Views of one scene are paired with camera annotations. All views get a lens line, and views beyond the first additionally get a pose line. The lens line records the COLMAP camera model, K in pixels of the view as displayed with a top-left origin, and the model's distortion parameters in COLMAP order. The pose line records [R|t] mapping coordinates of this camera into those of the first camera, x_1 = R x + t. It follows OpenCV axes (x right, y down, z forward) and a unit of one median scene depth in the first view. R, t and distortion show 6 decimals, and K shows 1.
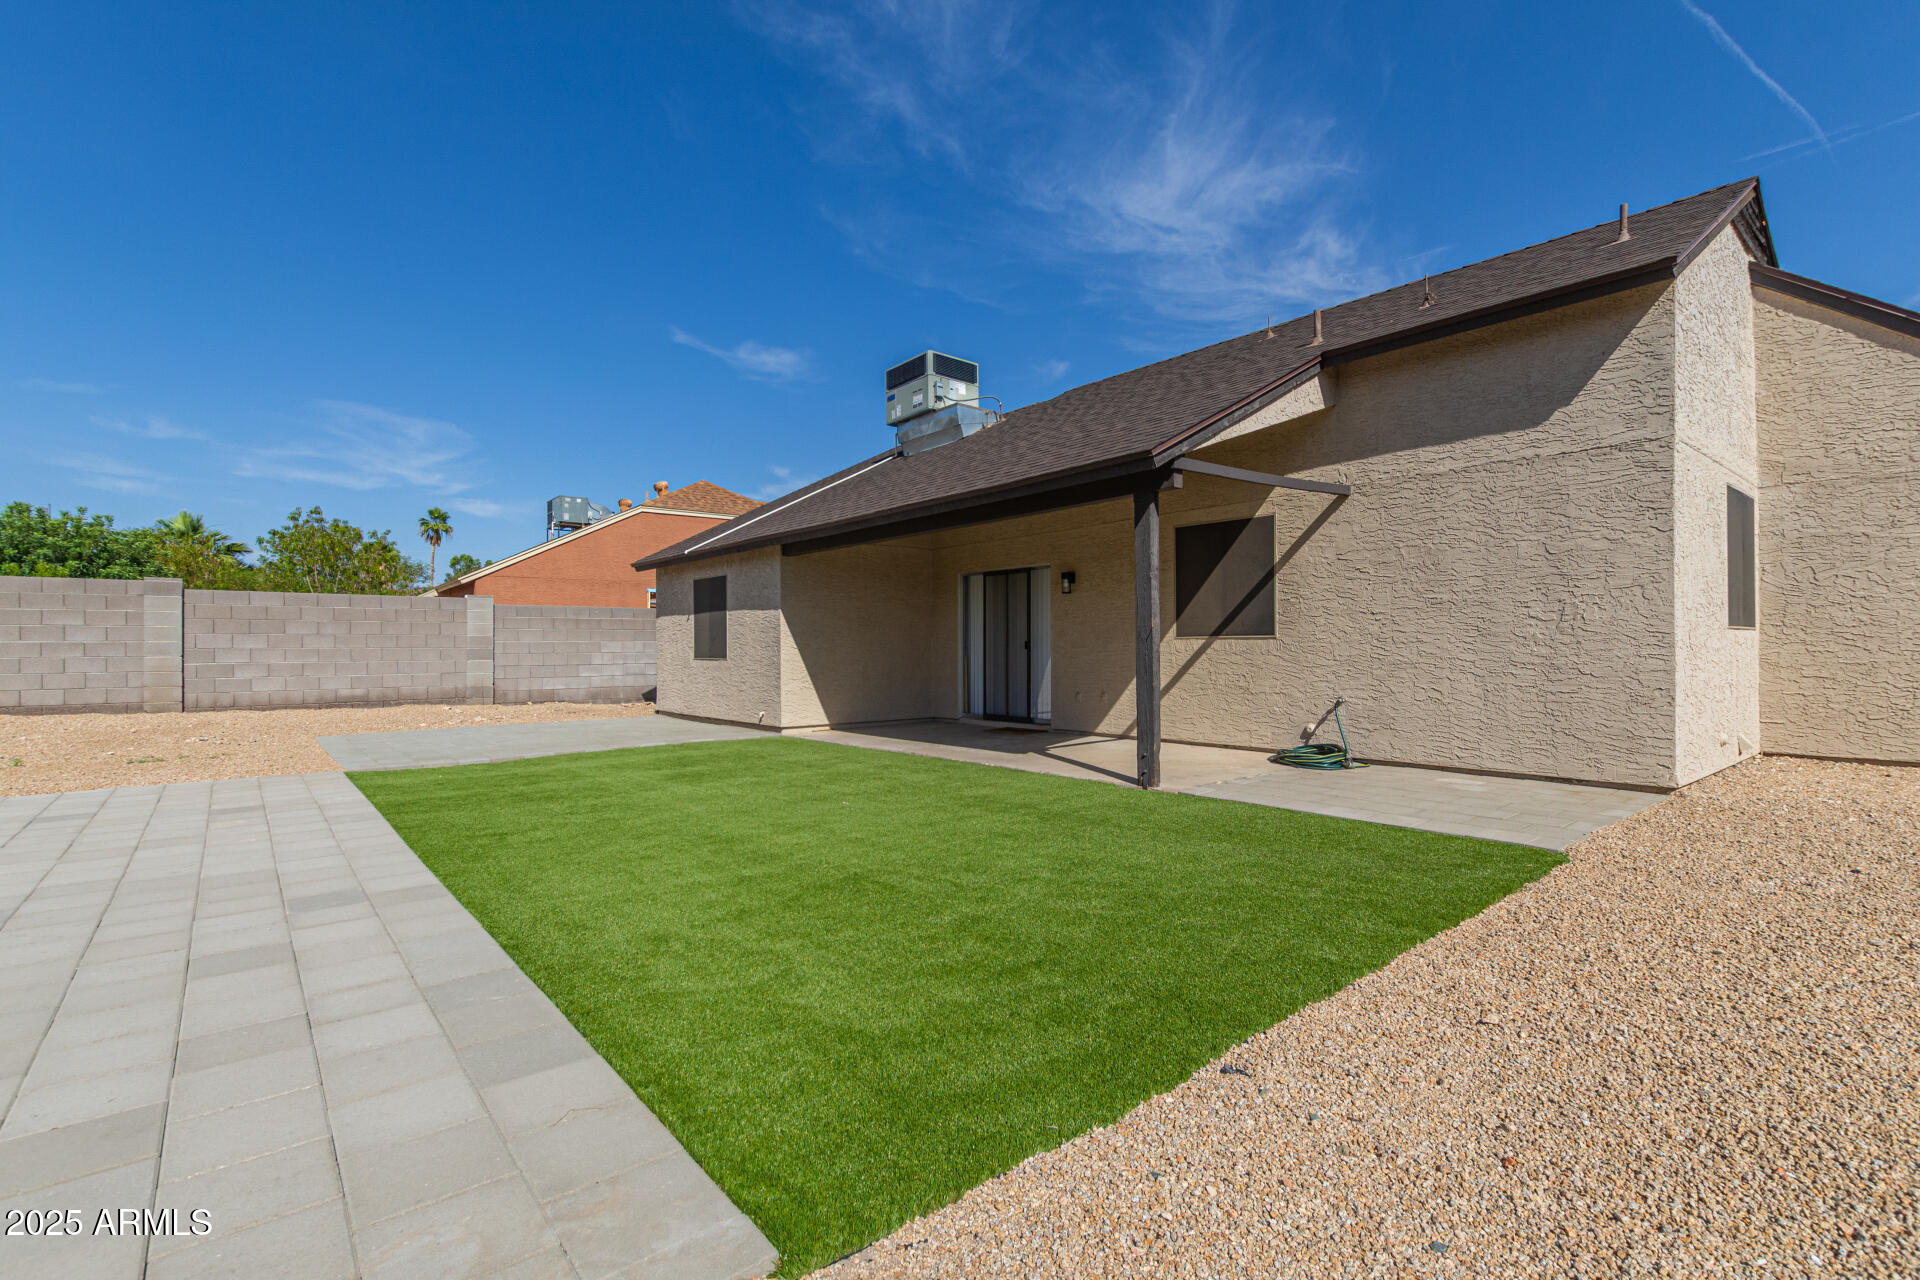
lens RADIAL K [[876.0, 0, 958.8], [0, 876.0, 637.4], [0, 0, 1]] dist [-0.002967, -0.000070]
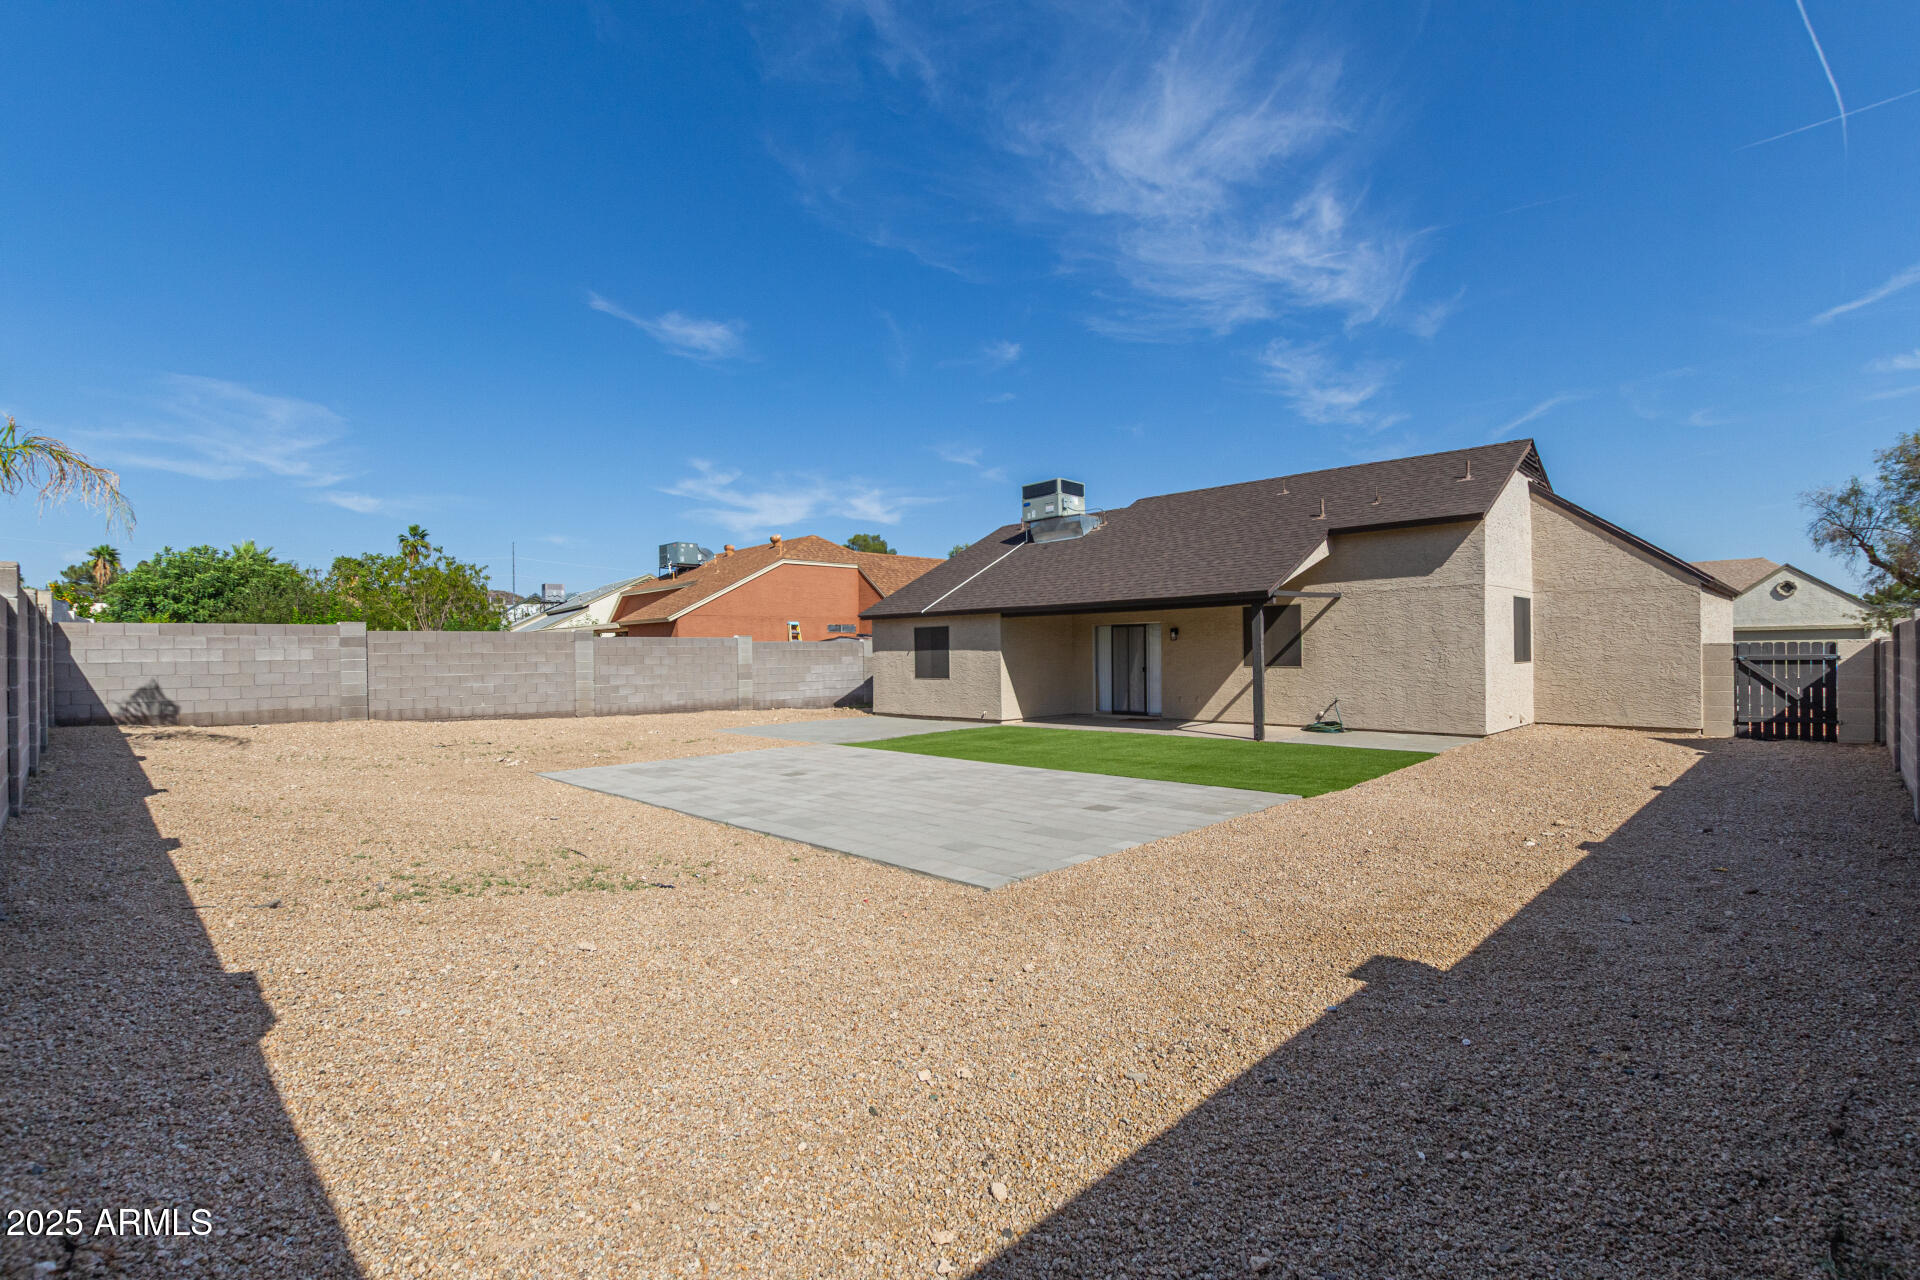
lens RADIAL K [[876.0, 0, 962.3], [0, 876.0, 646.9], [0, 0, 1]] dist [-0.002967, -0.000070]
pose [[0.996013, -0.006266, 0.088985, -0.448969], [0.005941, 0.999975, 0.003921, -0.046429], [-0.089007, -0.003377, 0.996025, -0.693410]]
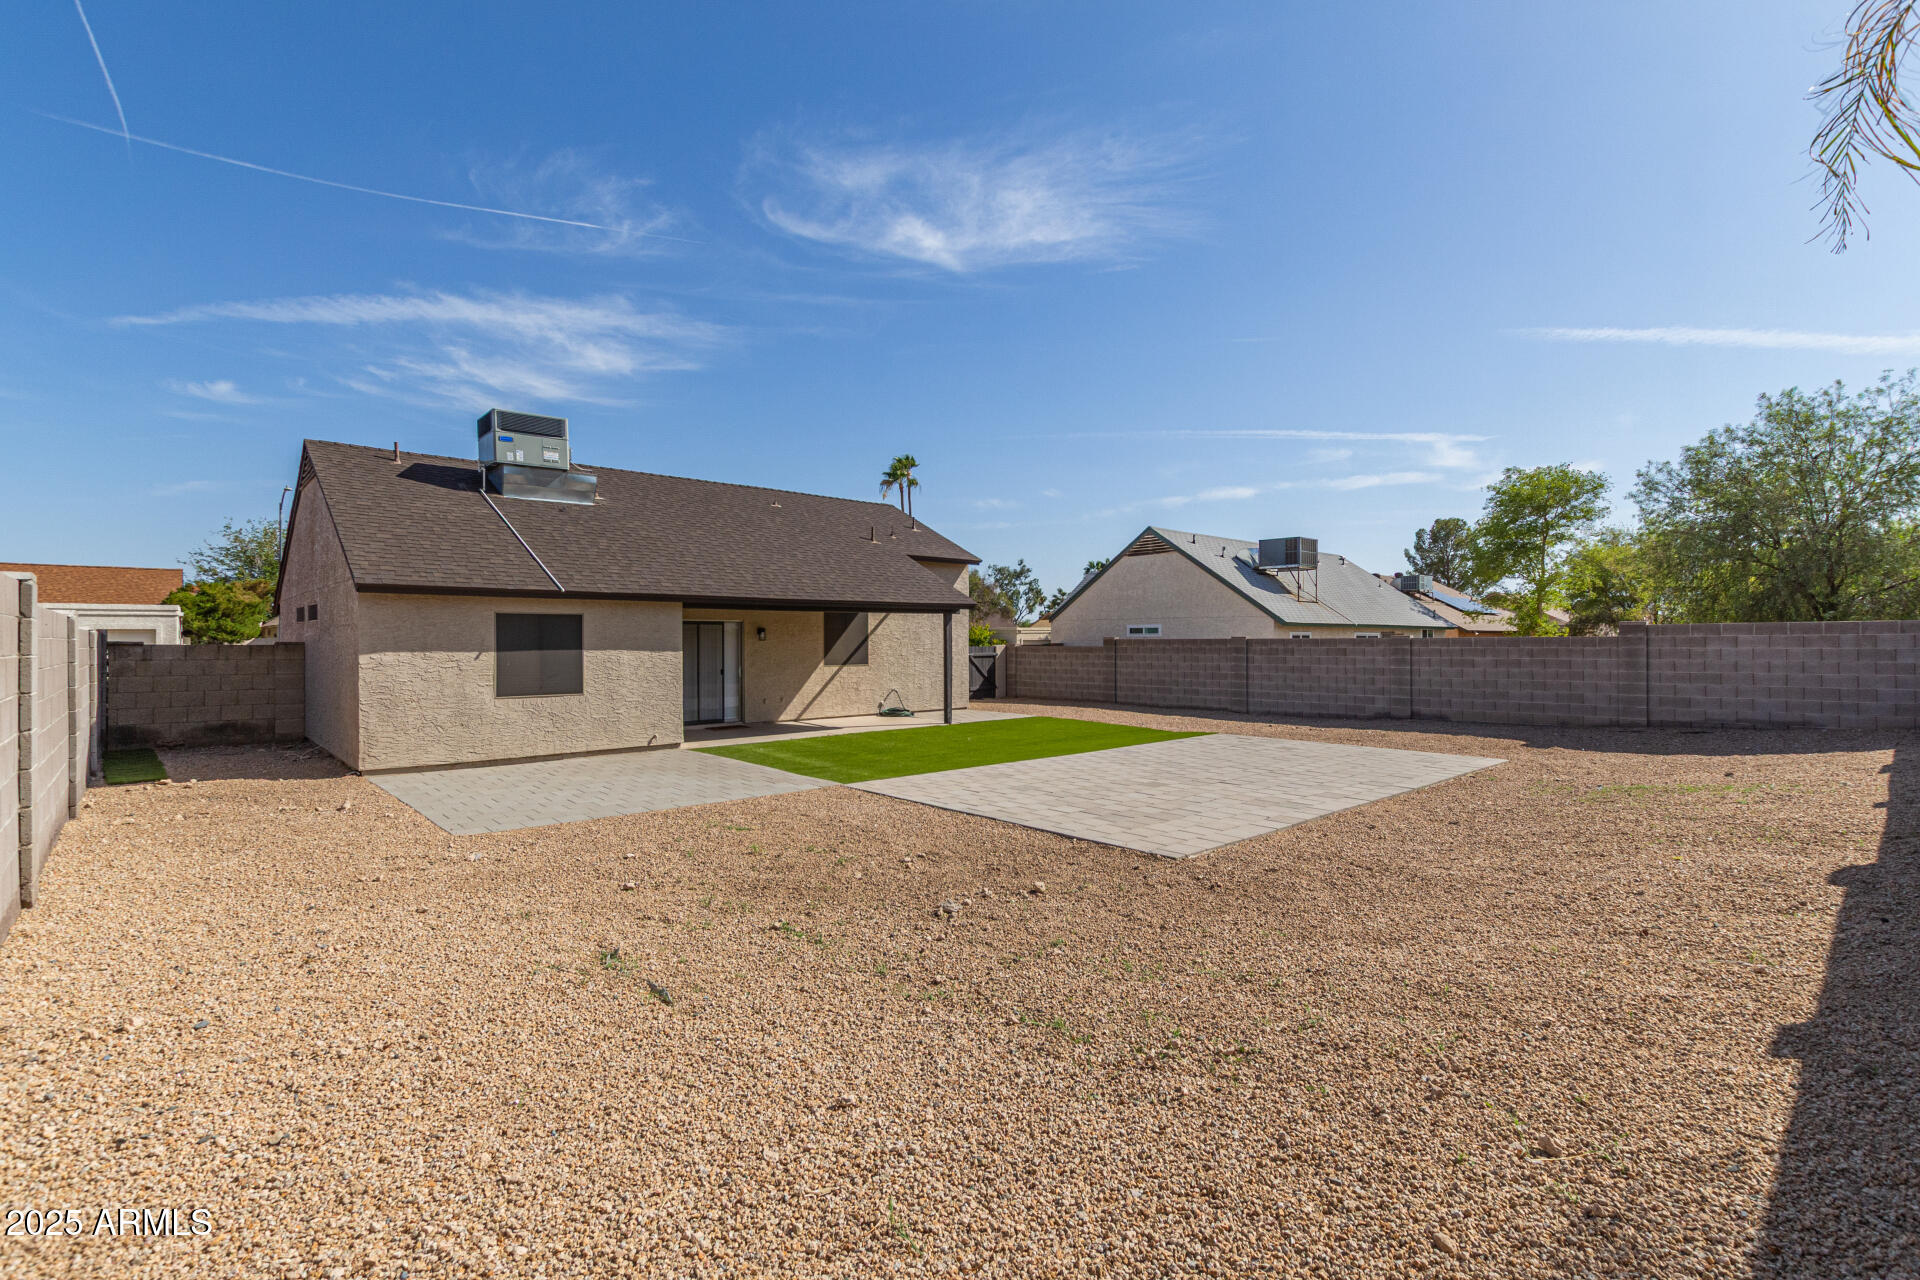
lens RADIAL K [[876.0, 0, 956.2], [0, 876.0, 641.4], [0, 0, 1]] dist [-0.002967, -0.000070]
pose [[-0.048511, 0.005968, 0.998805, -1.572289], [-0.006353, 0.999960, -0.006283, -0.040807], [-0.998802, -0.006650, -0.048471, 0.707473]]
